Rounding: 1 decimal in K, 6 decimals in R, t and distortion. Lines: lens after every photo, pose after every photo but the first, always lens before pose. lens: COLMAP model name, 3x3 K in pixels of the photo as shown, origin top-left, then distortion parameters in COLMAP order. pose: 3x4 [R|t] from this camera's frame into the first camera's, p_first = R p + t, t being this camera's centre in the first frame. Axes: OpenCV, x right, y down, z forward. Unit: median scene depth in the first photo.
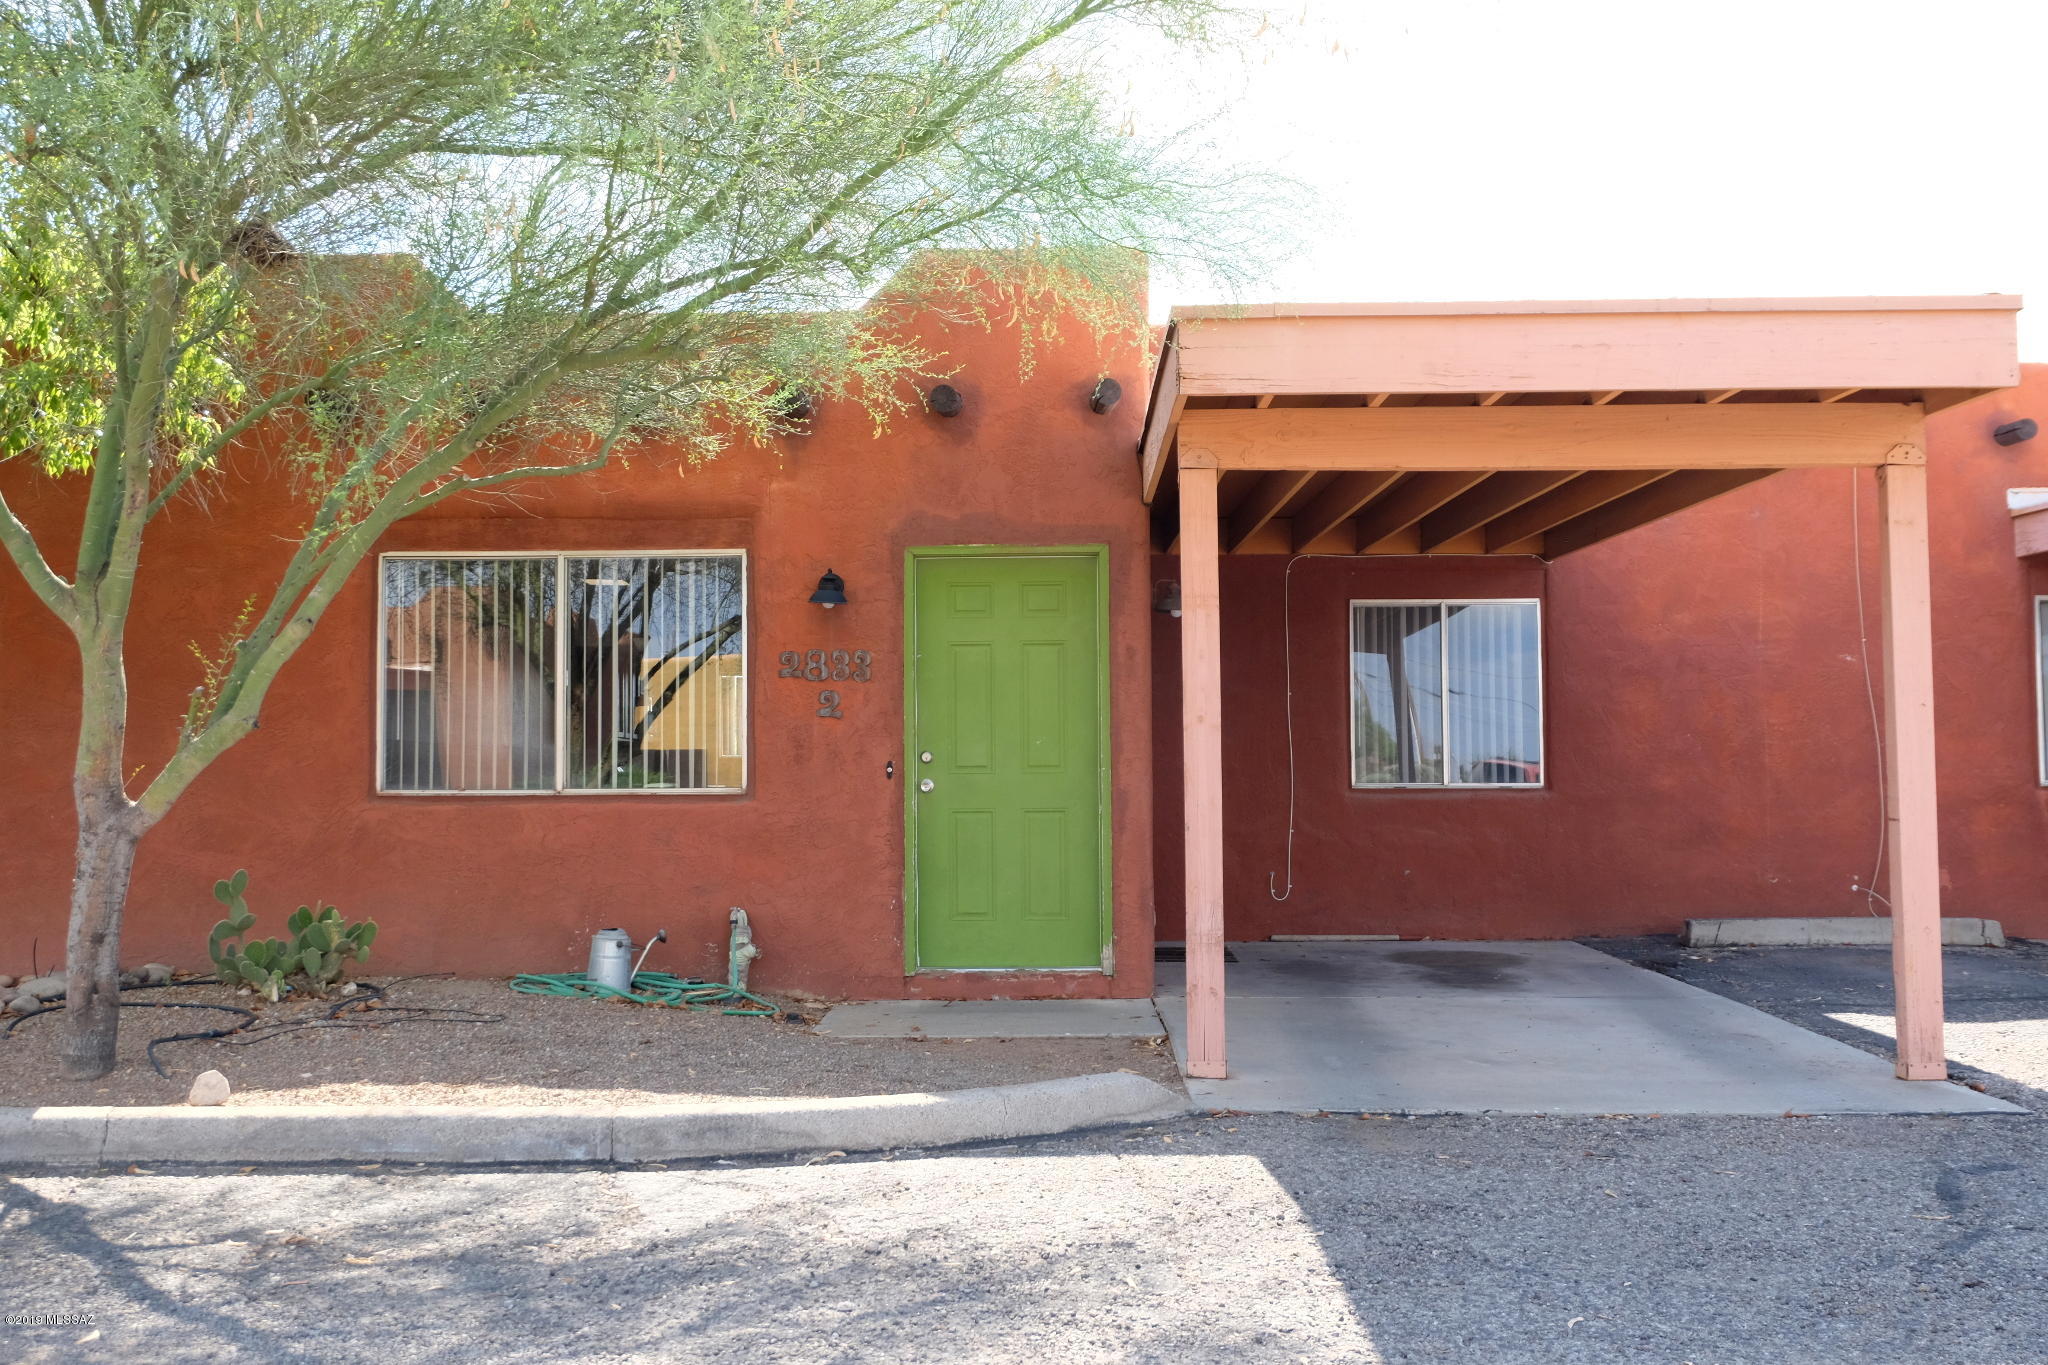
lens RADIAL K [[2036.4, 0, 993.5], [0, 2036.4, 676.9], [0, 0, 1]] dist [0.008245, 0.026292]
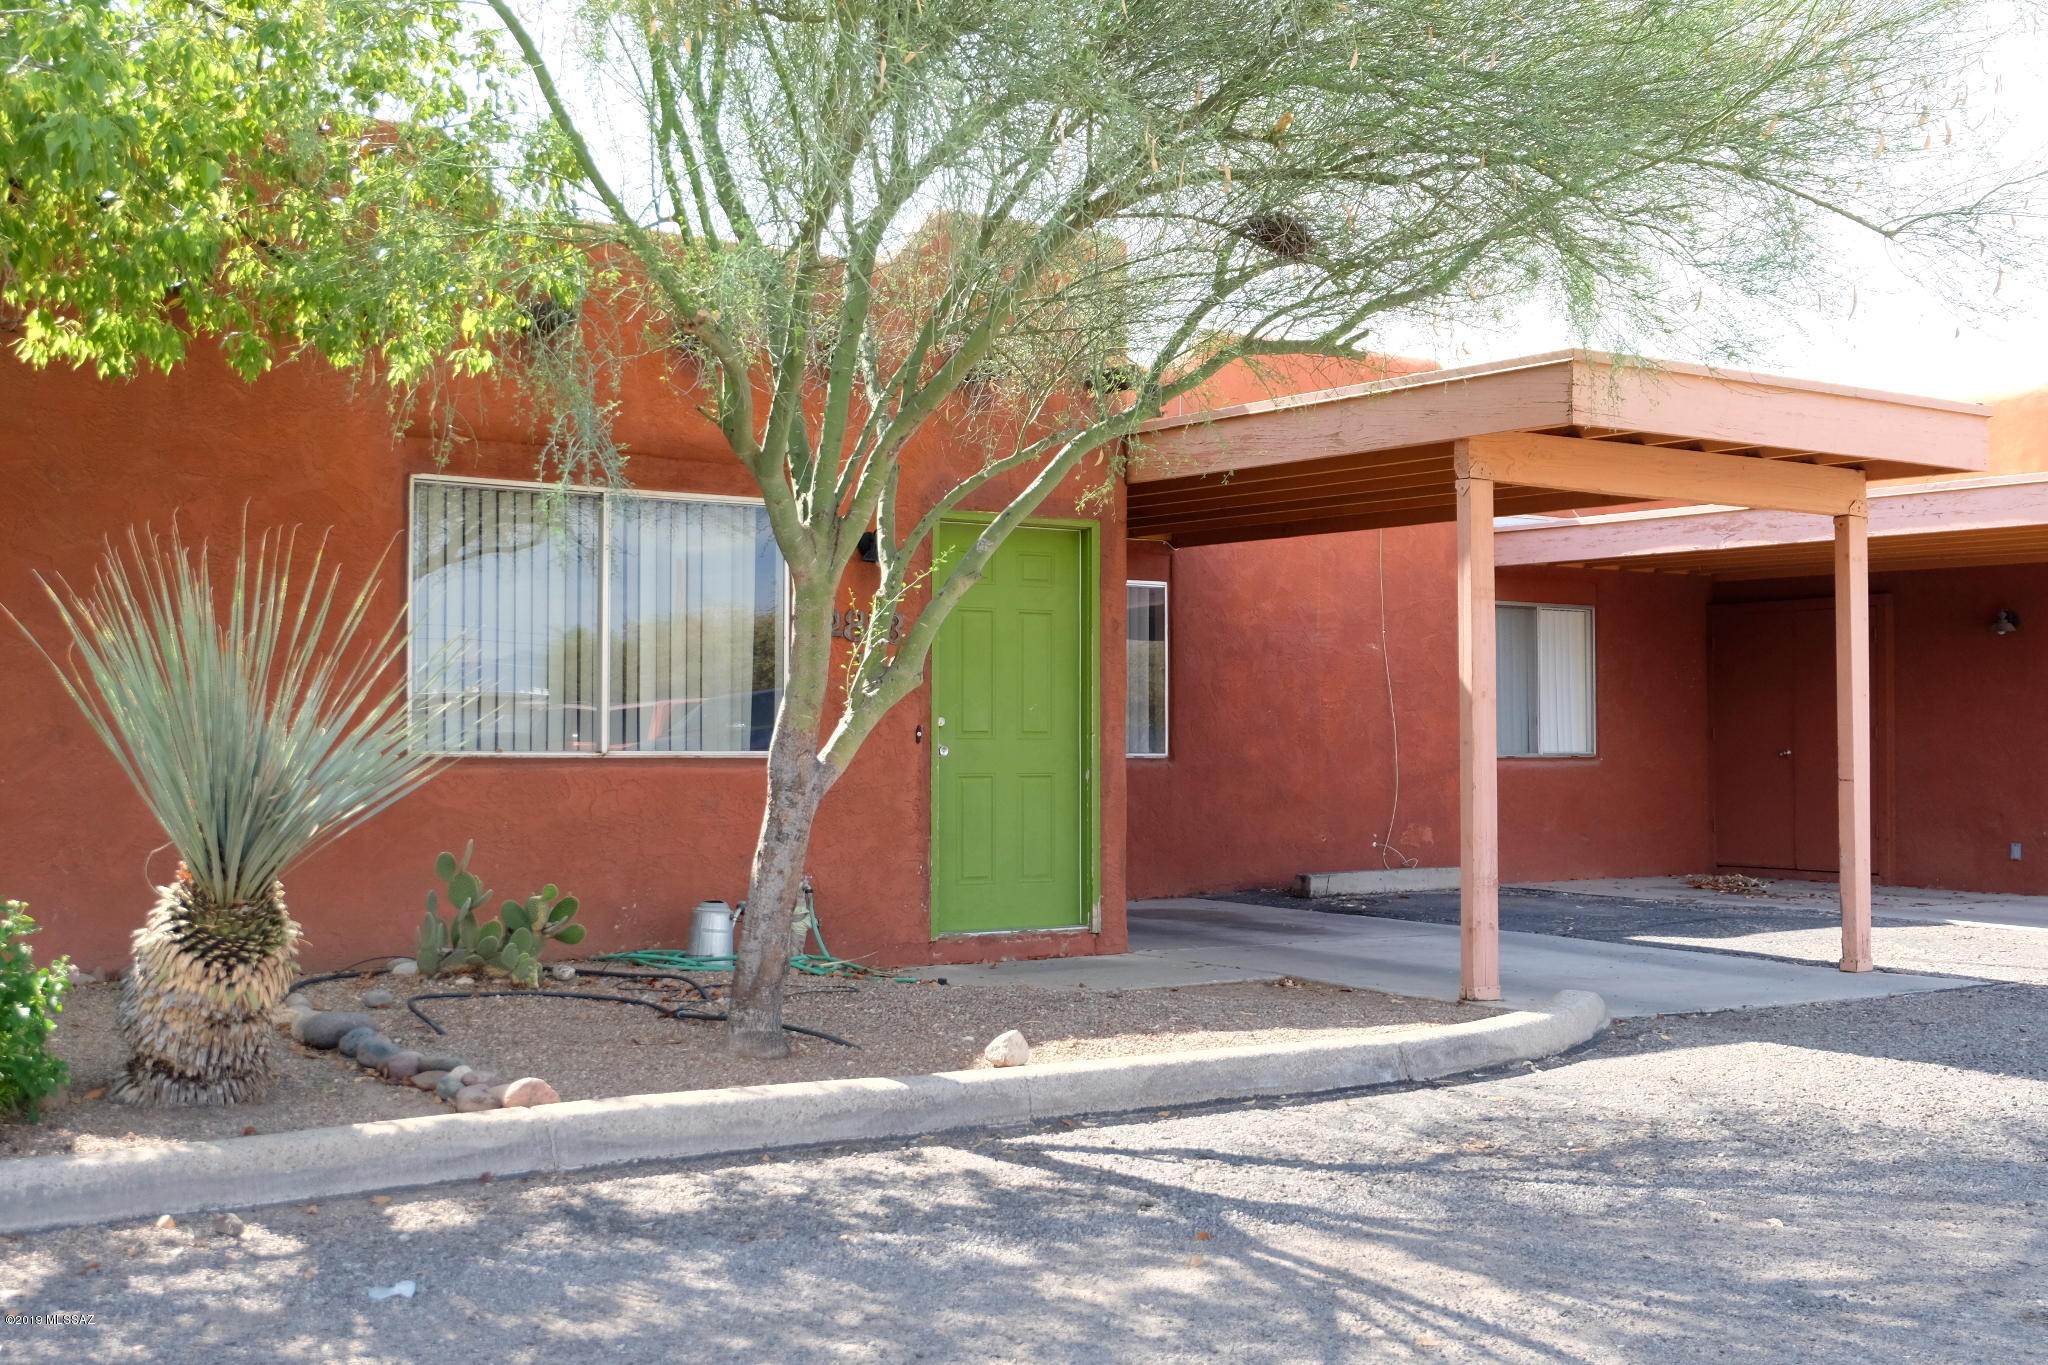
lens RADIAL K [[2332.5, 0, 1024.0], [0, 2332.5, 682.5], [0, 0, 1]] dist [0.025505, 0.019036]
pose [[0.809783, 0.024708, 0.586208, -0.672381], [-0.036439, 0.999302, 0.008218, 0.009406], [-0.585596, -0.028016, 0.810119, 0.053768]]
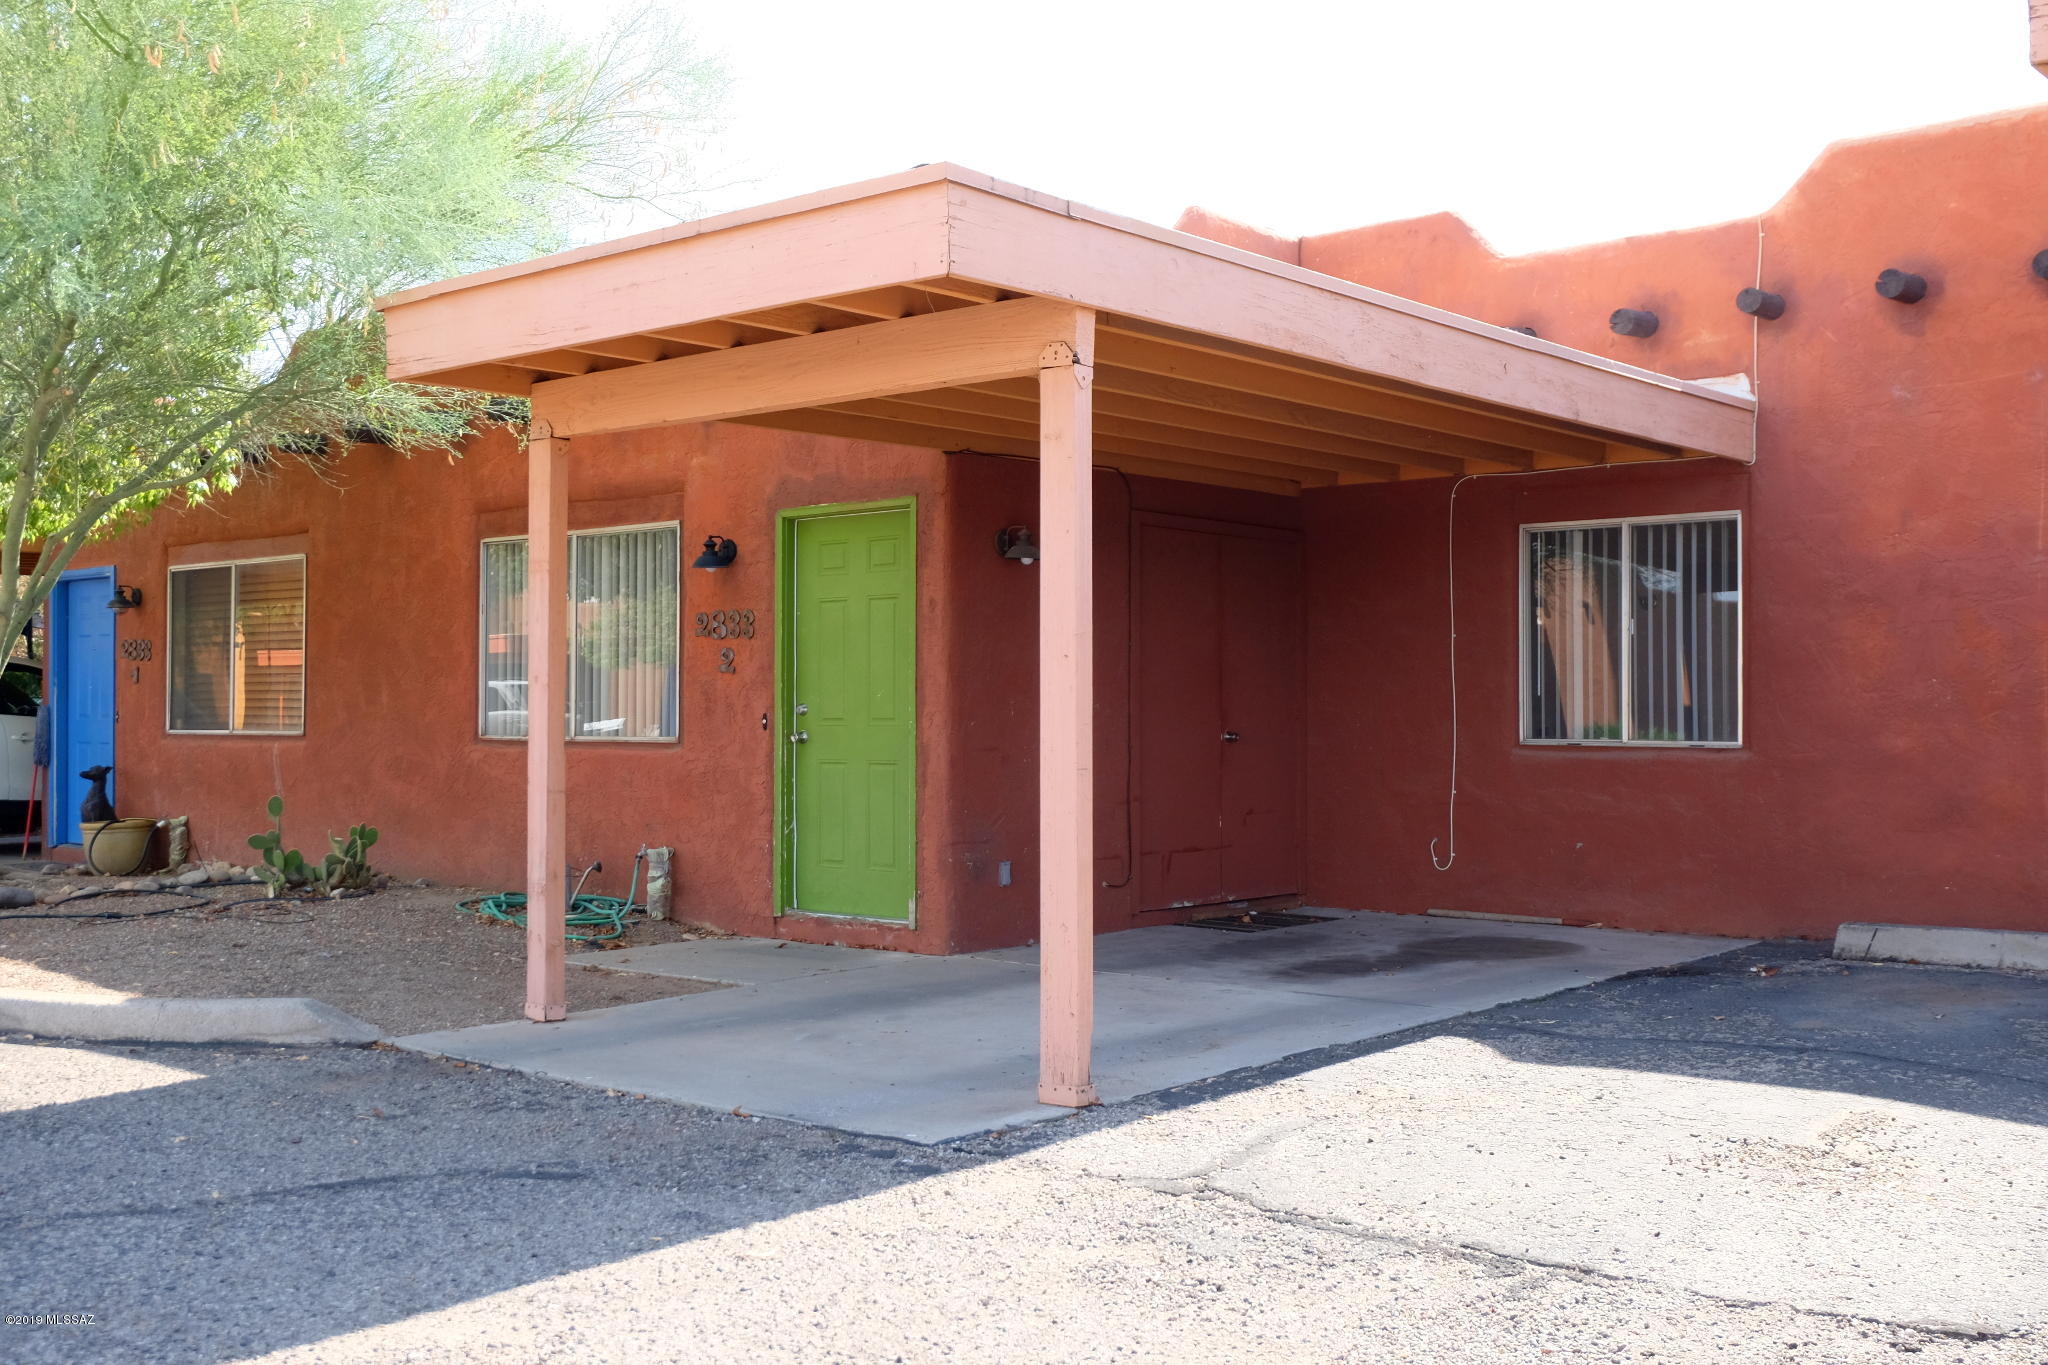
lens RADIAL K [[2036.4, 0, 993.5], [0, 2036.4, 676.9], [0, 0, 1]] dist [0.008245, 0.026292]
pose [[0.772899, -0.006157, -0.634499, 0.713212], [0.026043, 0.999418, 0.022025, 0.002017], [0.633994, -0.033547, 0.772610, 0.255722]]
